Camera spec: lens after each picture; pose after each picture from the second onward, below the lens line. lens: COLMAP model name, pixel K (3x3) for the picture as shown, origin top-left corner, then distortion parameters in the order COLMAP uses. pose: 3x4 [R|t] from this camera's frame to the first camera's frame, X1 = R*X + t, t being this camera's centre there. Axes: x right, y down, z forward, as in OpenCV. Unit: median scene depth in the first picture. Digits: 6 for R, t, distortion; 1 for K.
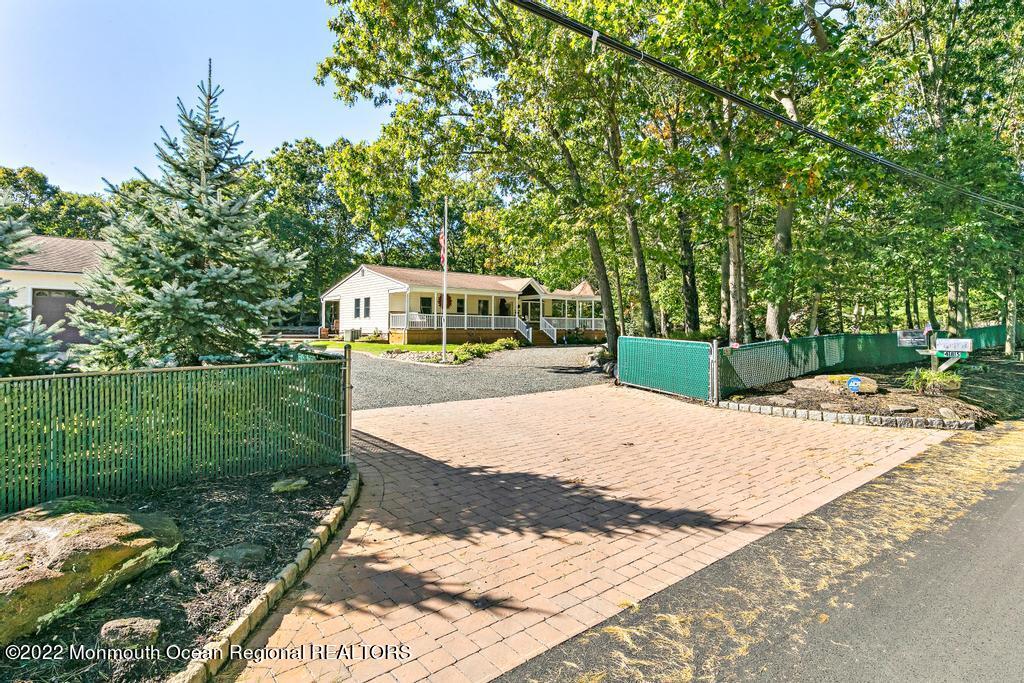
lens RADIAL K [[521.0, 0, 512.0], [0, 521.0, 341.5], [0, 0, 1]] dist [0.019867, -0.007906]
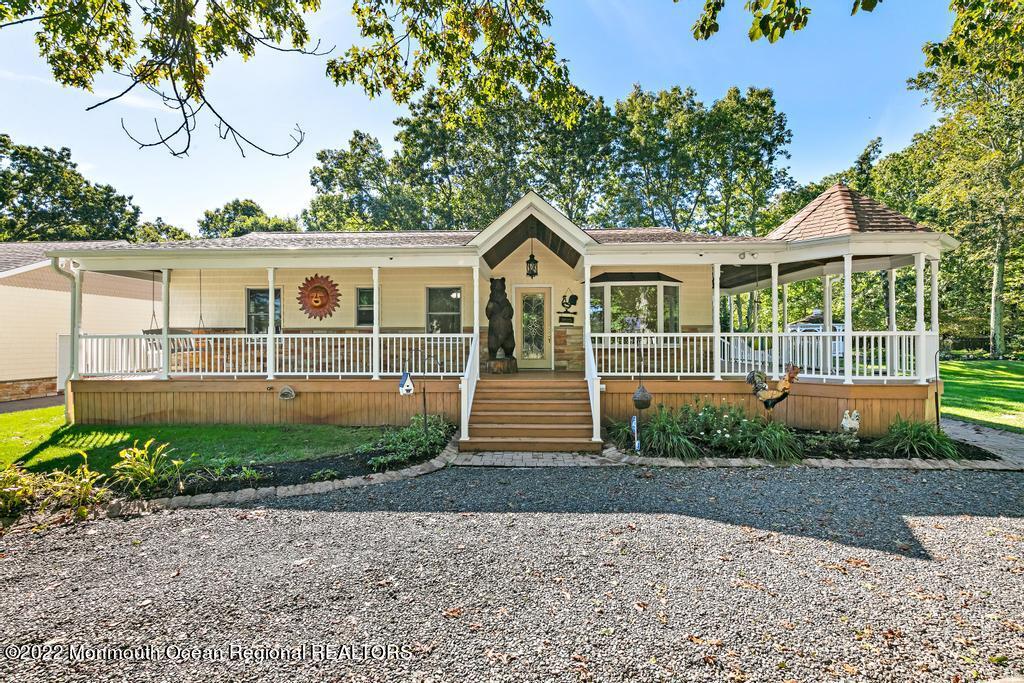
lens RADIAL K [[497.7, 0, 512.0], [0, 497.7, 341.5], [0, 0, 1]] dist [0.003021, 0.000332]
pose [[0.756672, -0.005804, -0.653769, 0.205311], [-0.007083, 0.999829, -0.017074, -0.039027], [0.653756, 0.017551, 0.756502, 0.803761]]
